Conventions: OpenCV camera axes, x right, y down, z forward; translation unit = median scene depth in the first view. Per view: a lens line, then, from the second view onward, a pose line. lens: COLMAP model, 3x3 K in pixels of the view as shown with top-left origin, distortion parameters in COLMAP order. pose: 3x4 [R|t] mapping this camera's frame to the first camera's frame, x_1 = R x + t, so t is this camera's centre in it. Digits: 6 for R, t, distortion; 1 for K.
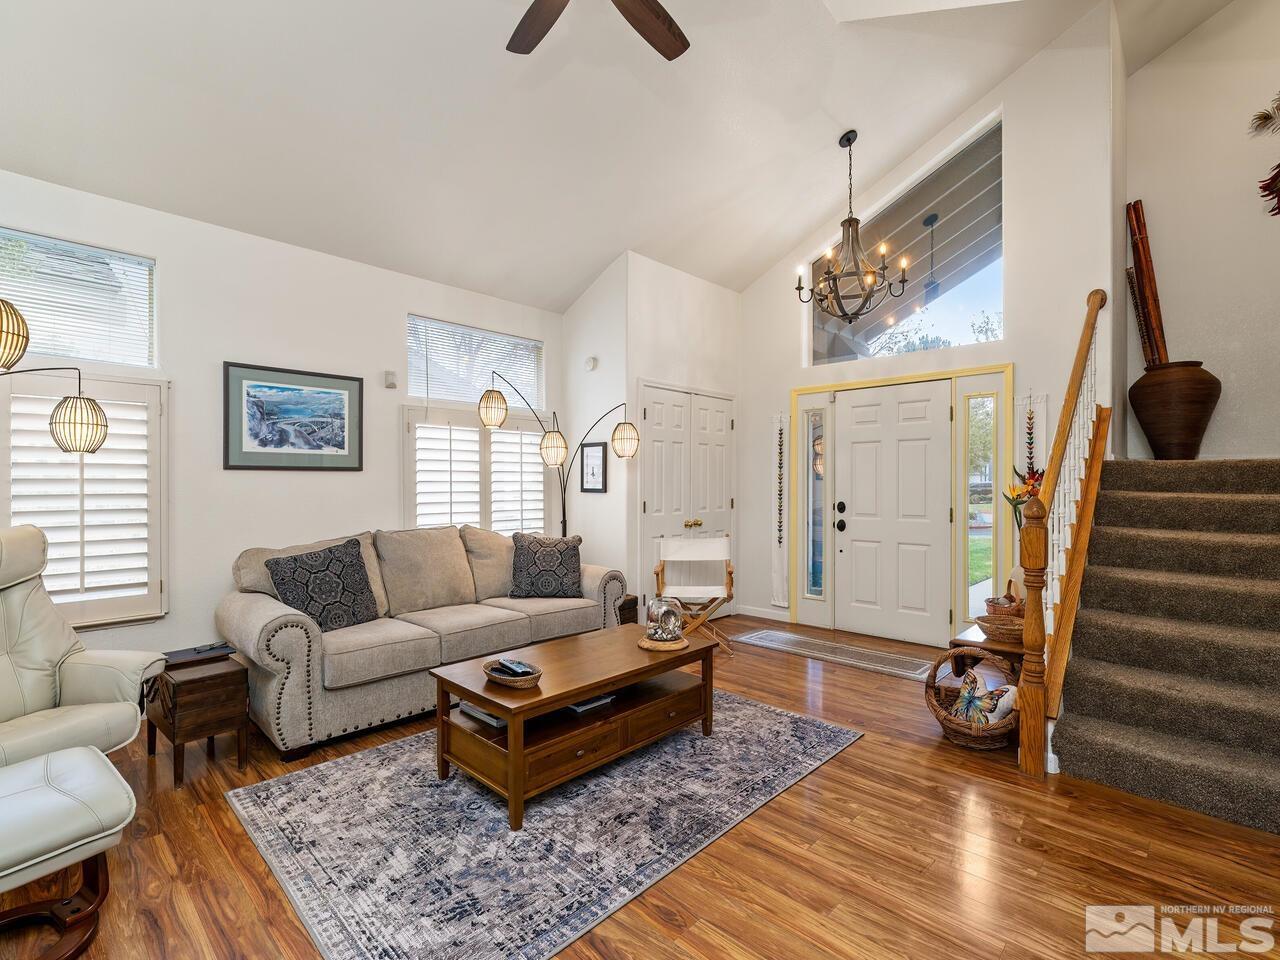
lens RADIAL K [[588.3, 0, 630.4], [0, 588.3, 480.0], [0, 0, 1]] dist [-0.005723, -0.000359]
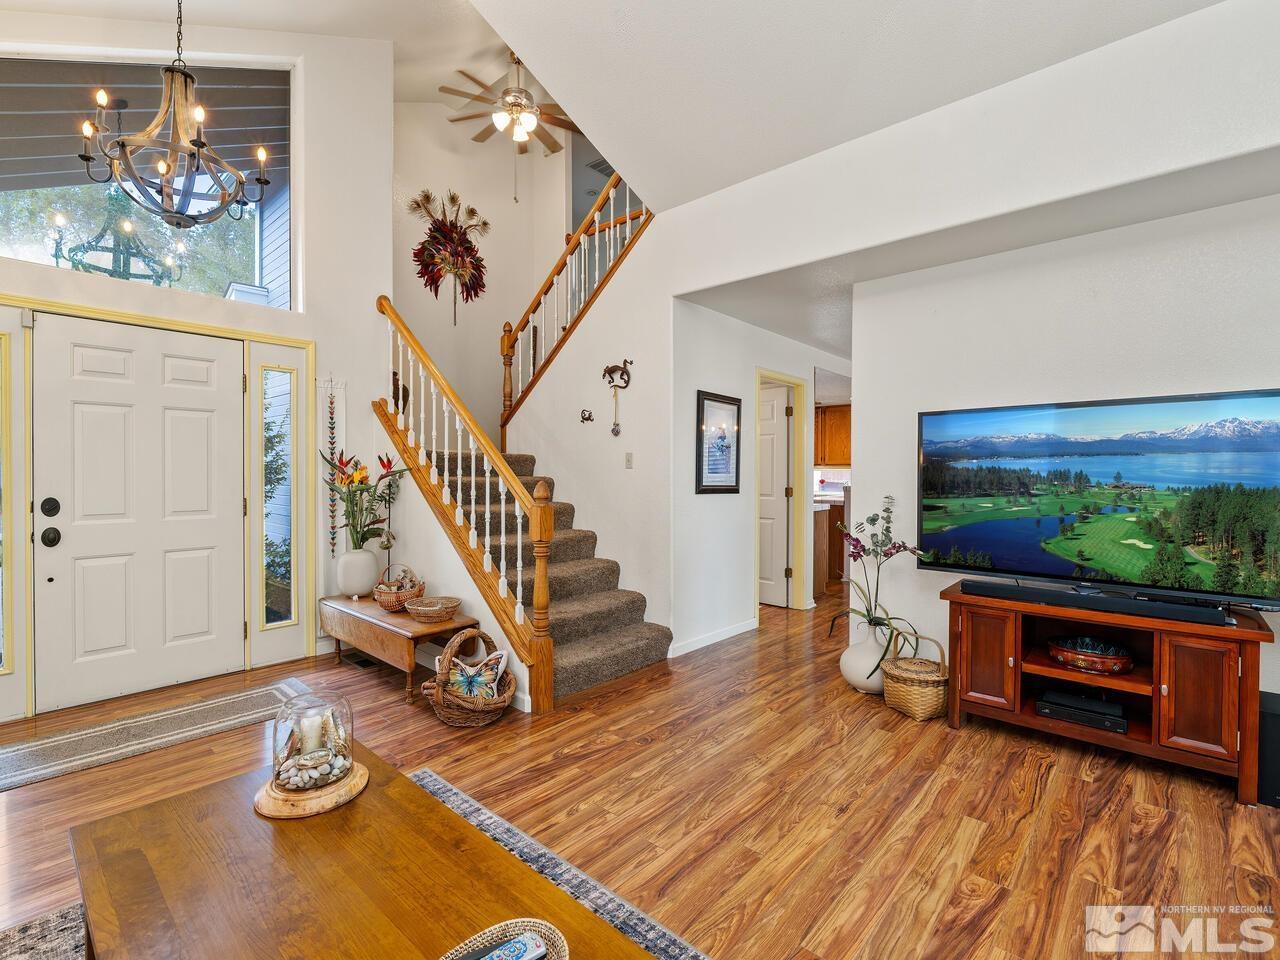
lens RADIAL K [[588.3, 0, 630.4], [0, 588.3, 480.0], [0, 0, 1]] dist [-0.005723, -0.000359]
pose [[-0.027872, -0.012038, 0.999539, -0.316260], [-0.010455, 0.999876, 0.011750, 0.007129], [-0.999557, -0.010123, -0.027994, 0.531565]]
